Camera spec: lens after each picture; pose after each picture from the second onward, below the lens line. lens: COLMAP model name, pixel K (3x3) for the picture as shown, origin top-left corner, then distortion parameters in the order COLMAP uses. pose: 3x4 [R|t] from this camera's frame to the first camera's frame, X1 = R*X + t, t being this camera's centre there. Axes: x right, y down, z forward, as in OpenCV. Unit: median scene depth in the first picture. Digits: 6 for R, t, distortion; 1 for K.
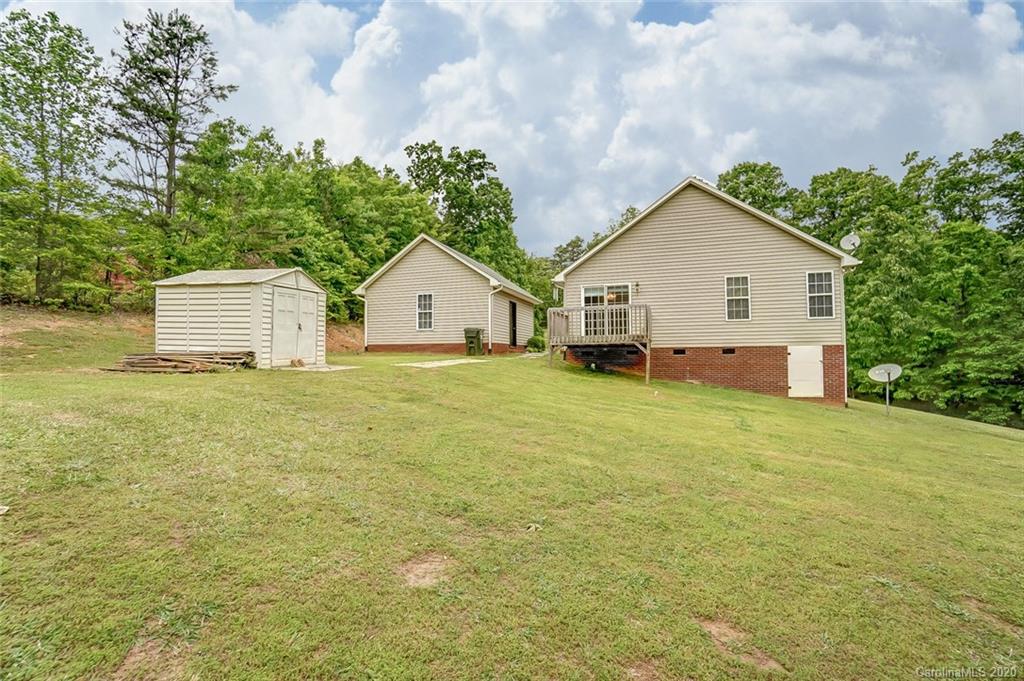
lens RADIAL K [[456.3, 0, 514.0], [0, 456.3, 338.4], [0, 0, 1]] dist [-0.048394, 0.014076]
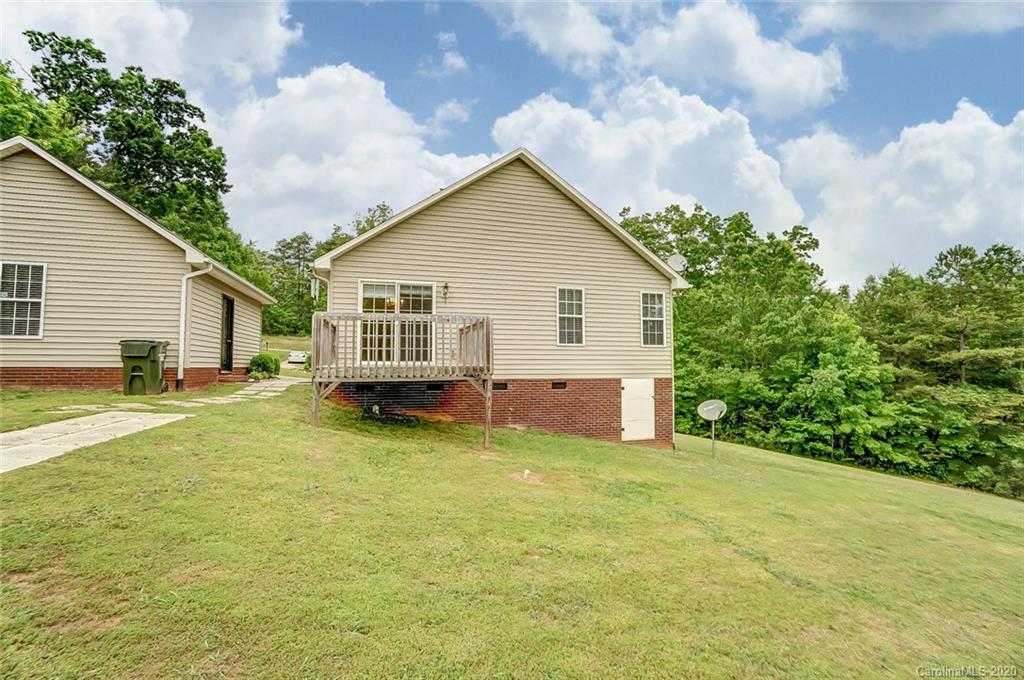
lens RADIAL K [[456.3, 0, 511.8], [0, 456.3, 347.7], [0, 0, 1]] dist [-0.048394, 0.014076]
pose [[0.834959, 0.031498, 0.549410, -0.015976], [-0.028956, 0.999492, -0.013296, -0.020402], [-0.549549, -0.004807, 0.835447, 0.368262]]
